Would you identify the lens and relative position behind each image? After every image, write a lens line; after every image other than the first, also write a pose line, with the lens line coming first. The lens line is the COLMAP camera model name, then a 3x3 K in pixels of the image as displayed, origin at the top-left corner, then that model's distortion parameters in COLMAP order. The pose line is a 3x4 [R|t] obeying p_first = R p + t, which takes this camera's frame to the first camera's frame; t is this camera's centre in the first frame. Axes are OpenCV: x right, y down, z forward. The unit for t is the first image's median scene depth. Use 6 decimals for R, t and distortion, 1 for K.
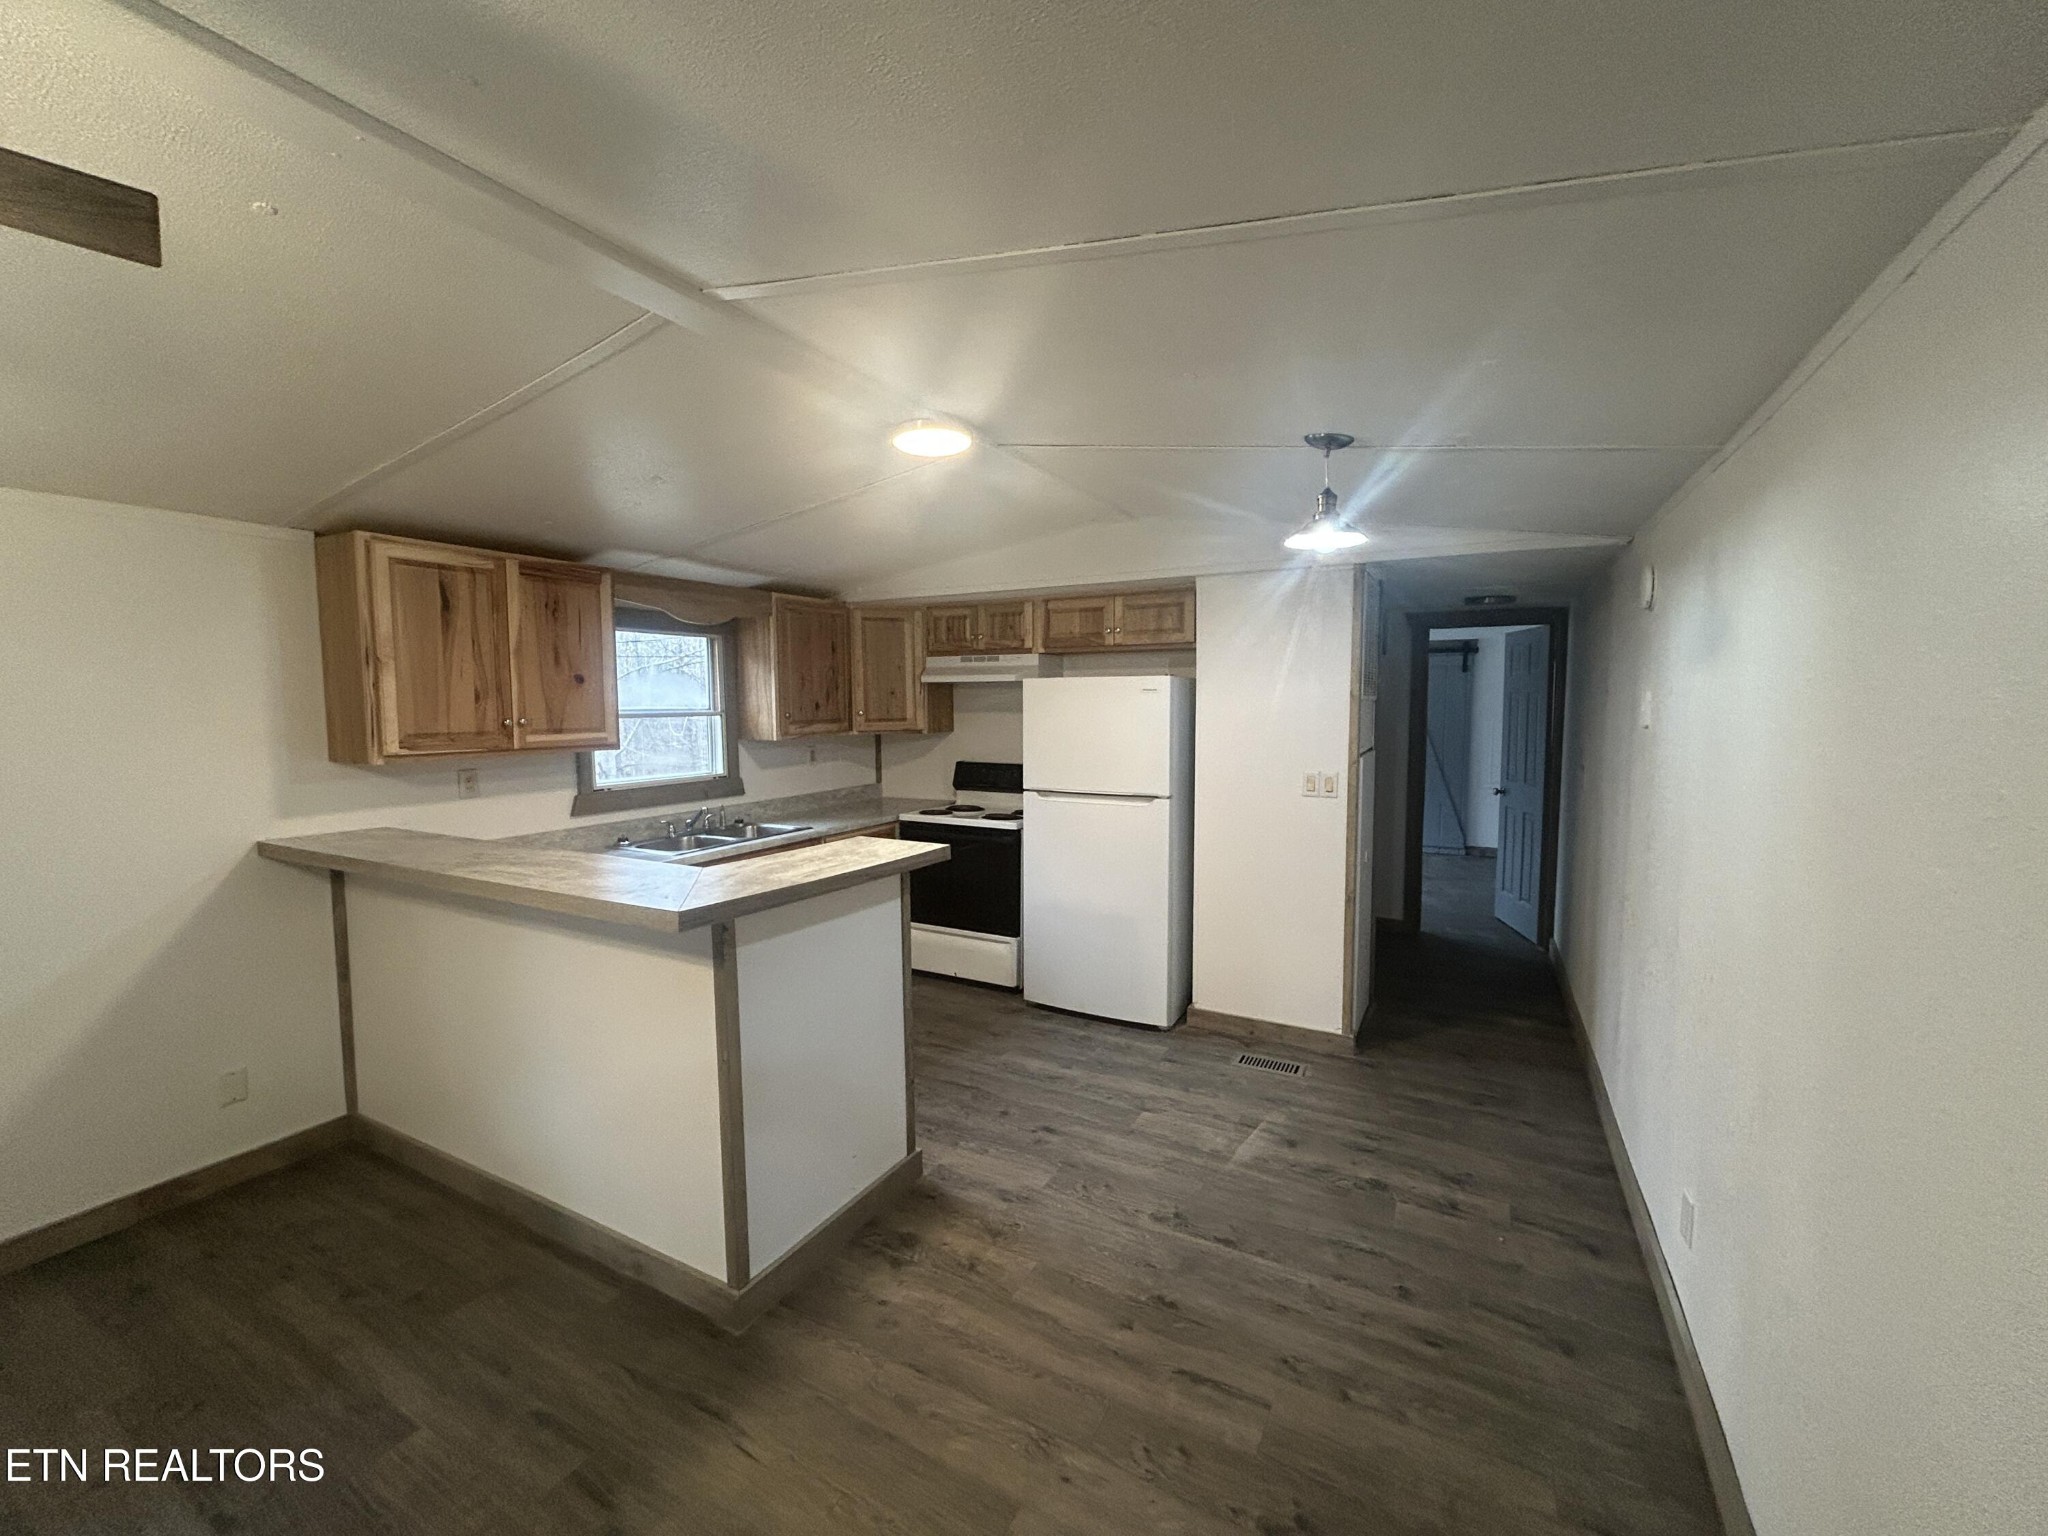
lens RADIAL K [[830.5, 0, 1021.3], [0, 830.5, 770.2], [0, 0, 1]] dist [0.000686, -0.000303]
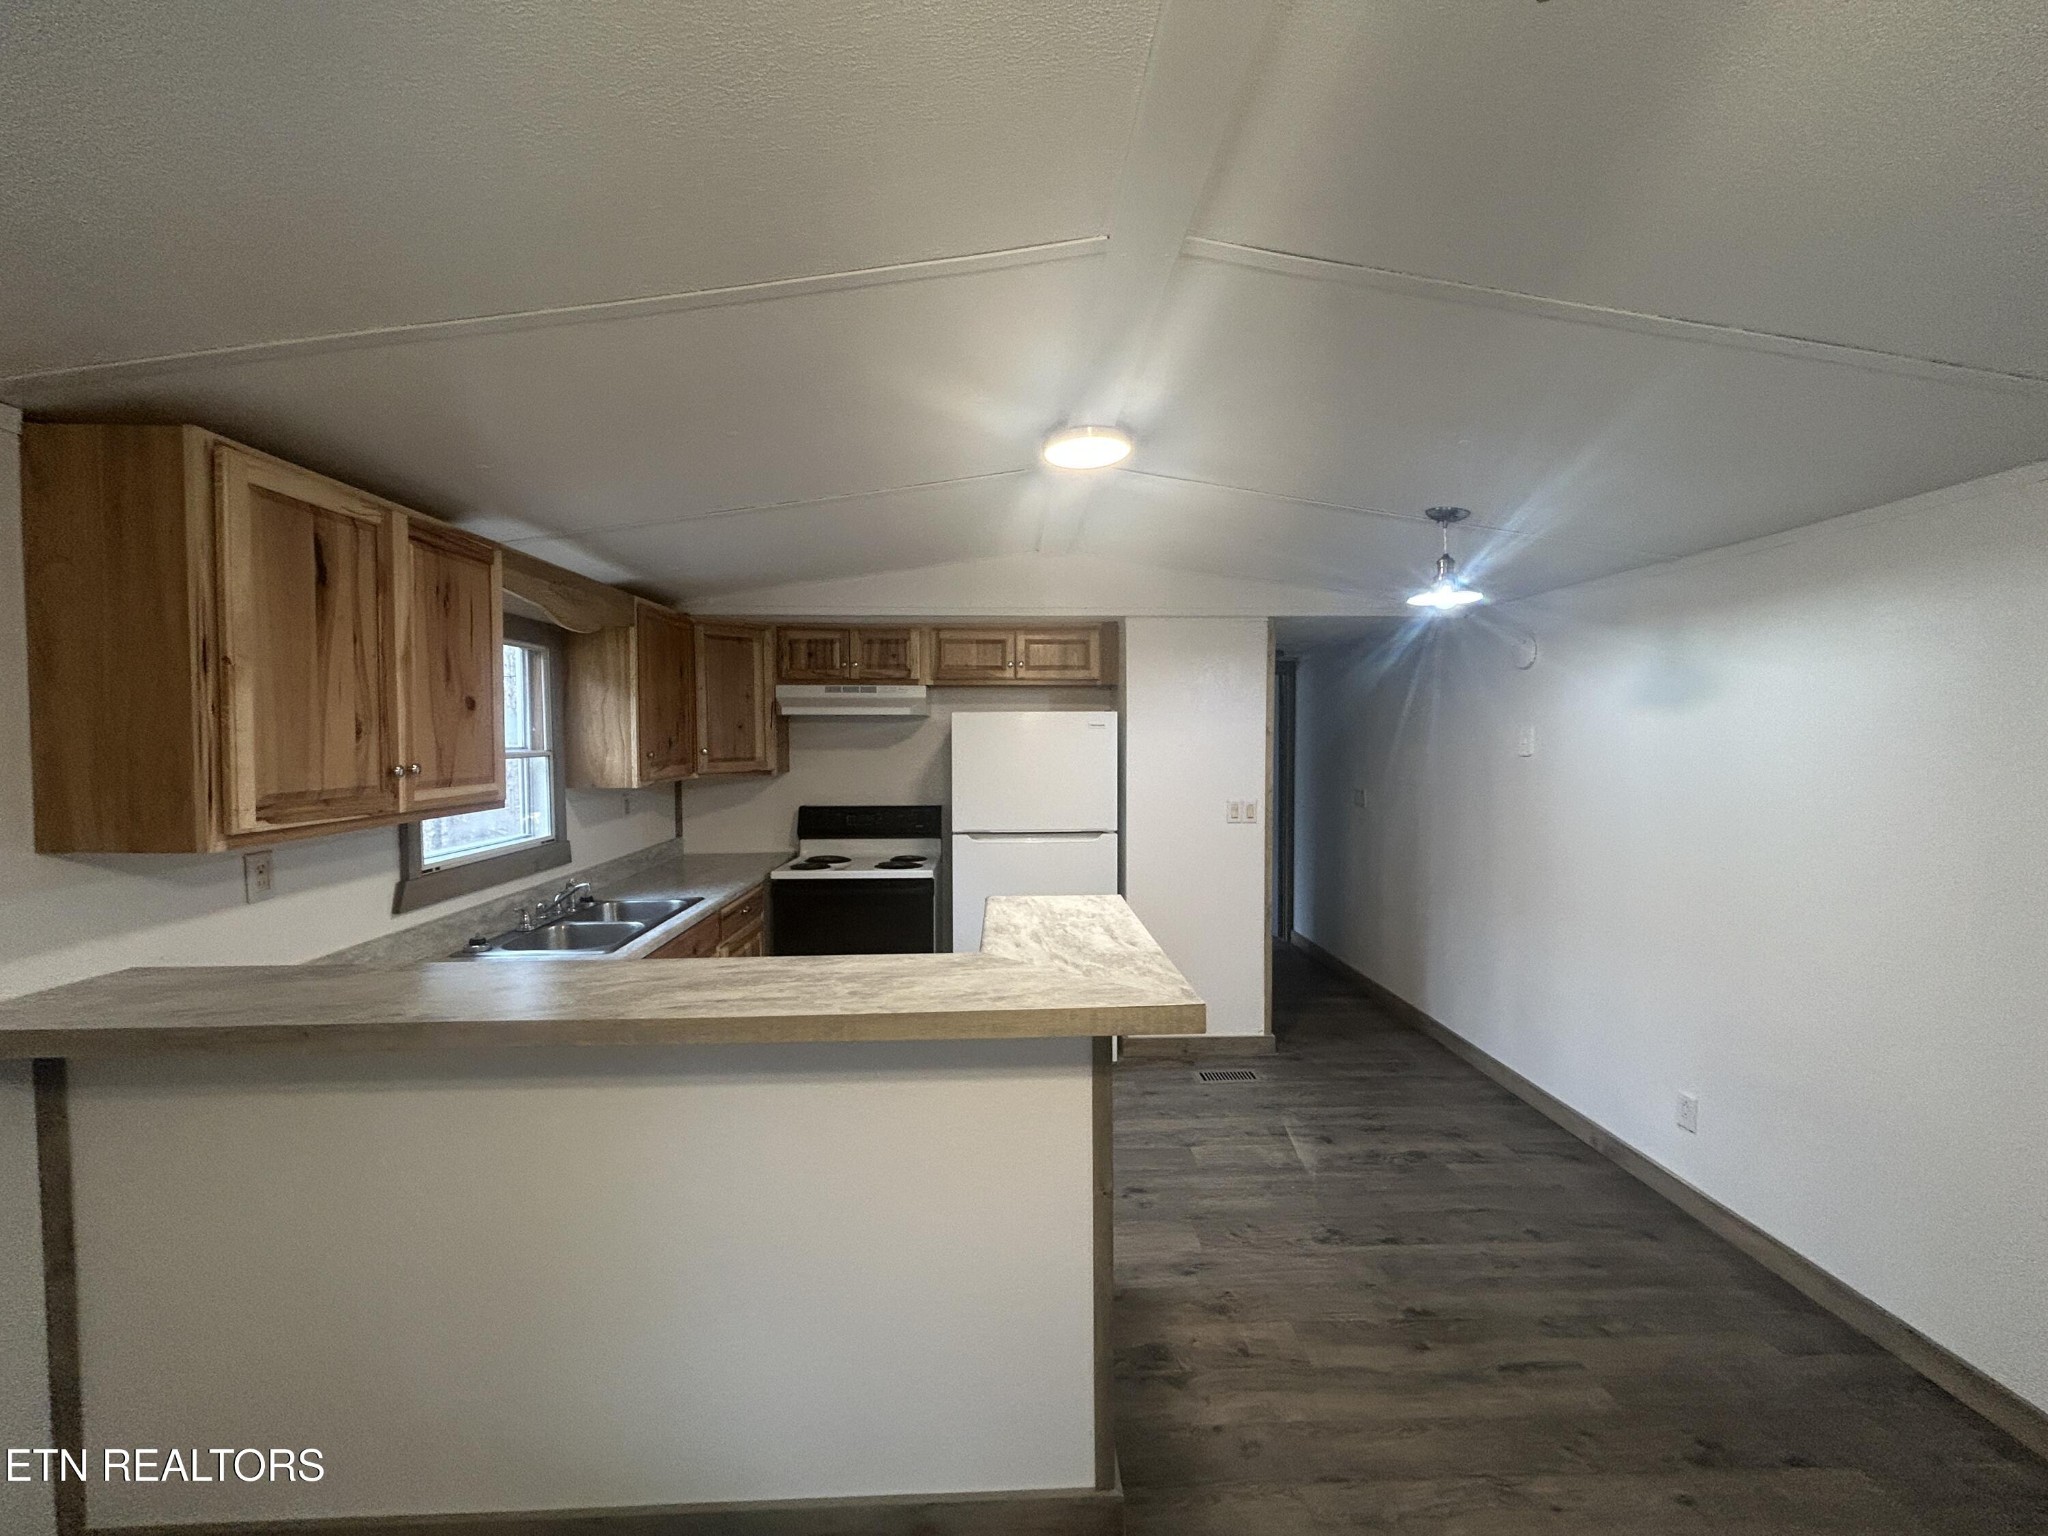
lens RADIAL K [[830.5, 0, 1023.2], [0, 830.5, 770.3], [0, 0, 1]] dist [0.000686, -0.000303]
pose [[0.859487, -0.021484, 0.510707, -0.504917], [0.043285, 0.998587, -0.030837, -0.017683], [-0.509322, 0.048610, 0.859202, 0.214644]]
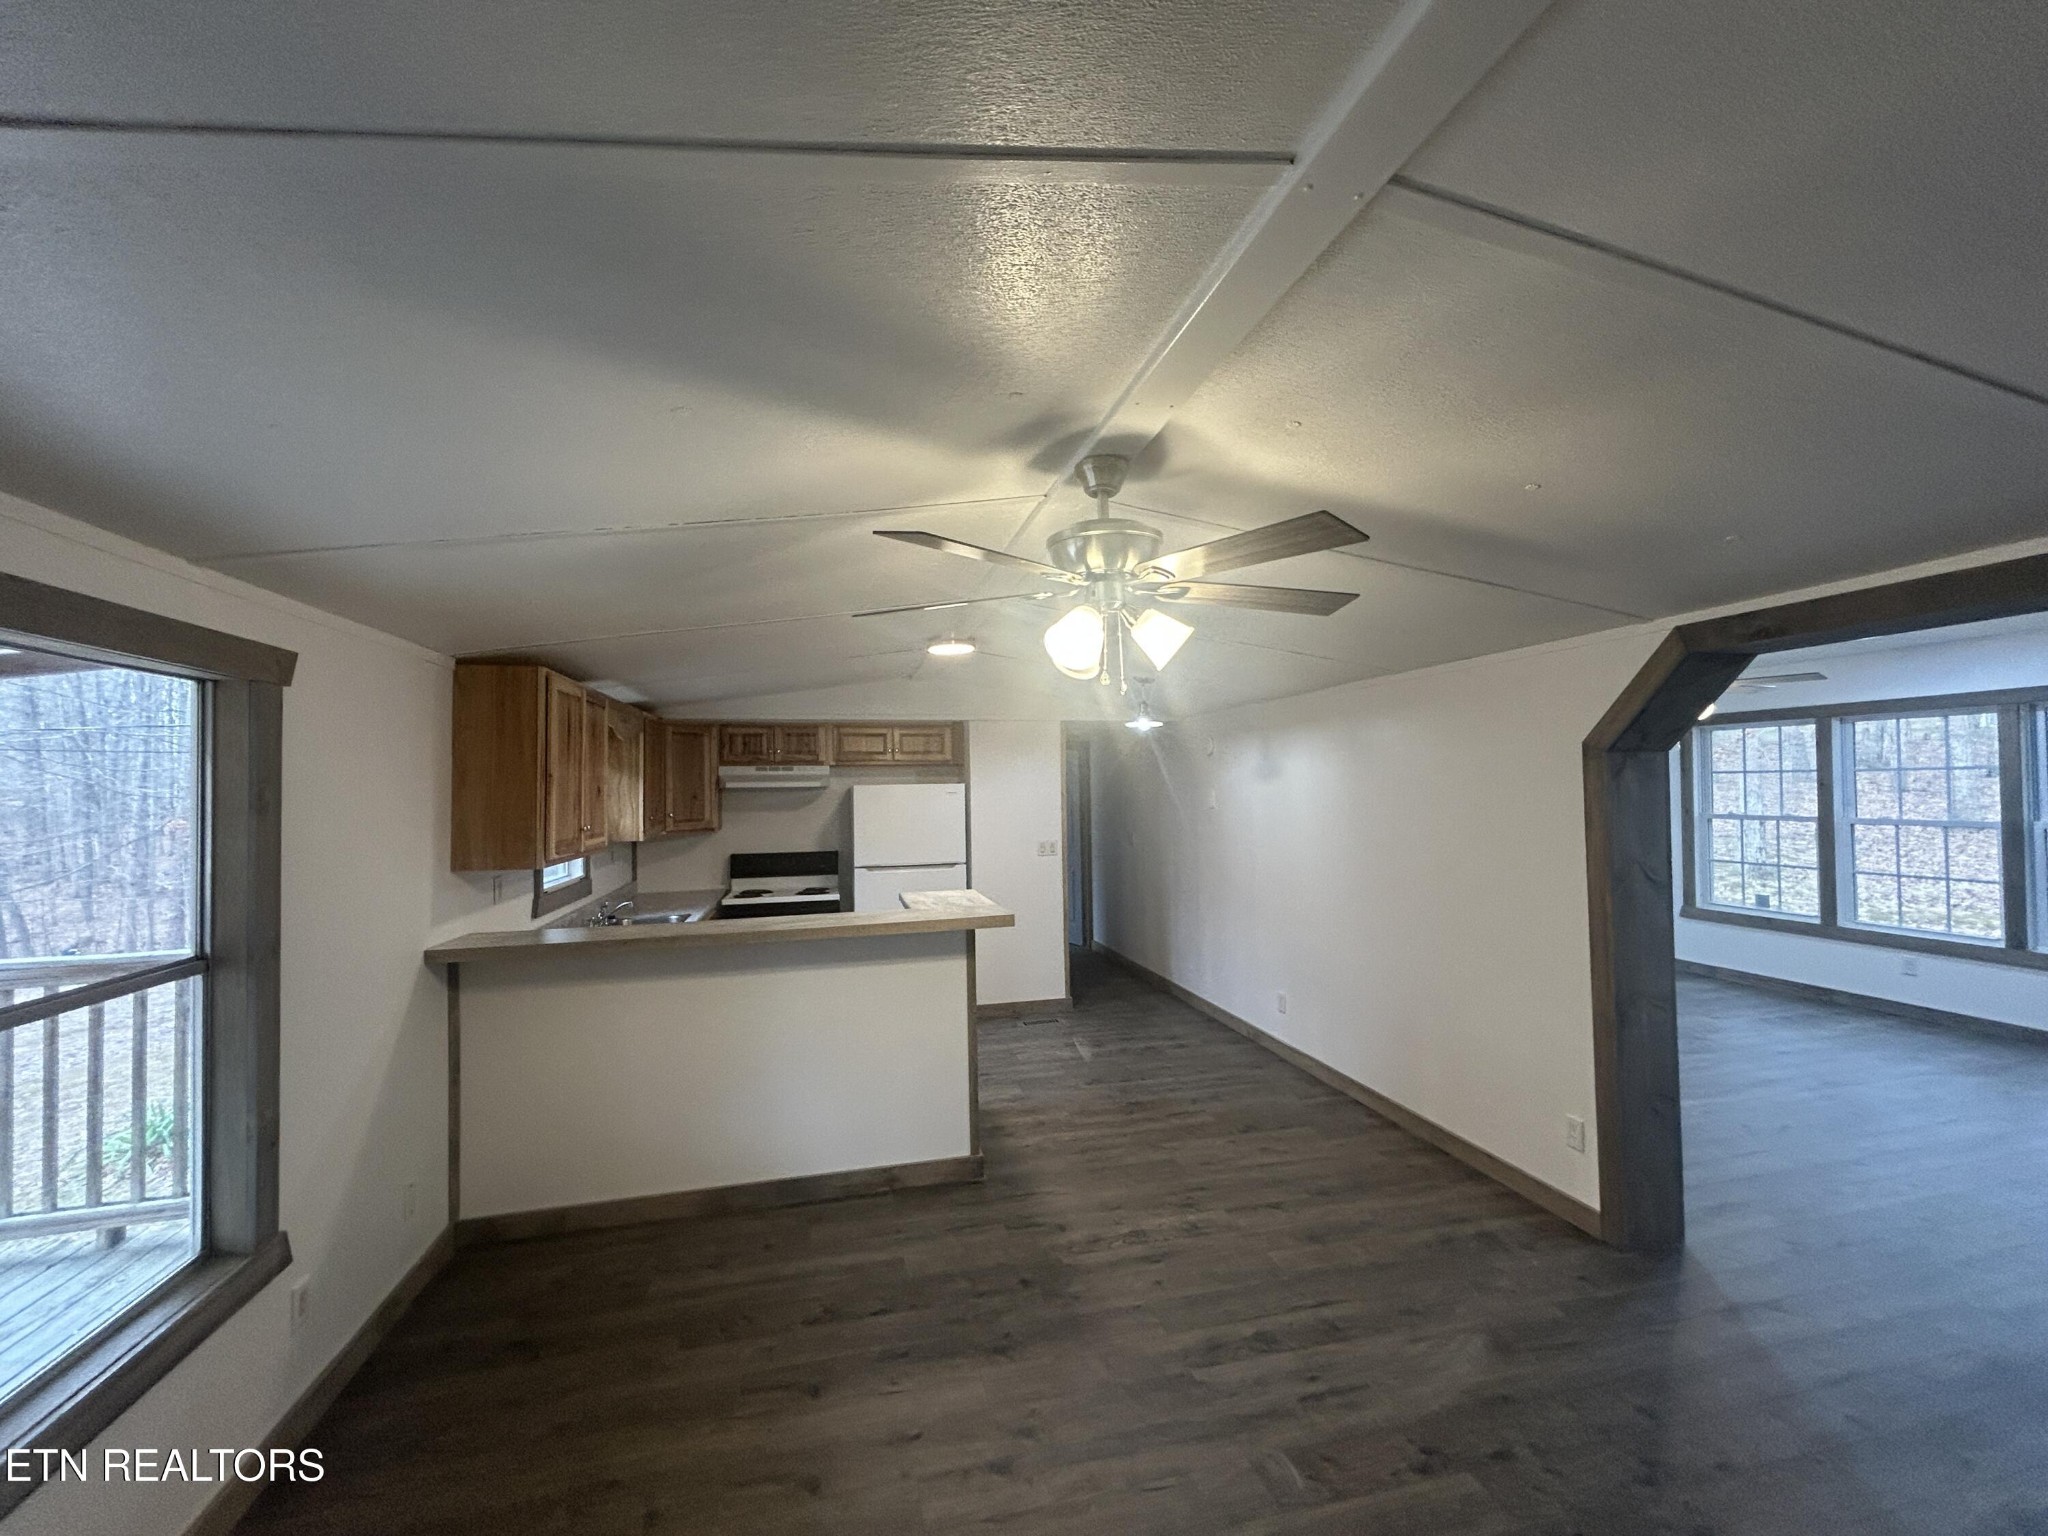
lens RADIAL K [[830.5, 0, 1027.2], [0, 830.5, 767.2], [0, 0, 1]] dist [0.000686, -0.000303]
pose [[0.736800, 0.008516, 0.676057, -0.893146], [0.070632, 0.993480, -0.089492, 0.003146], [-0.672412, 0.113689, 0.731394, -0.243188]]
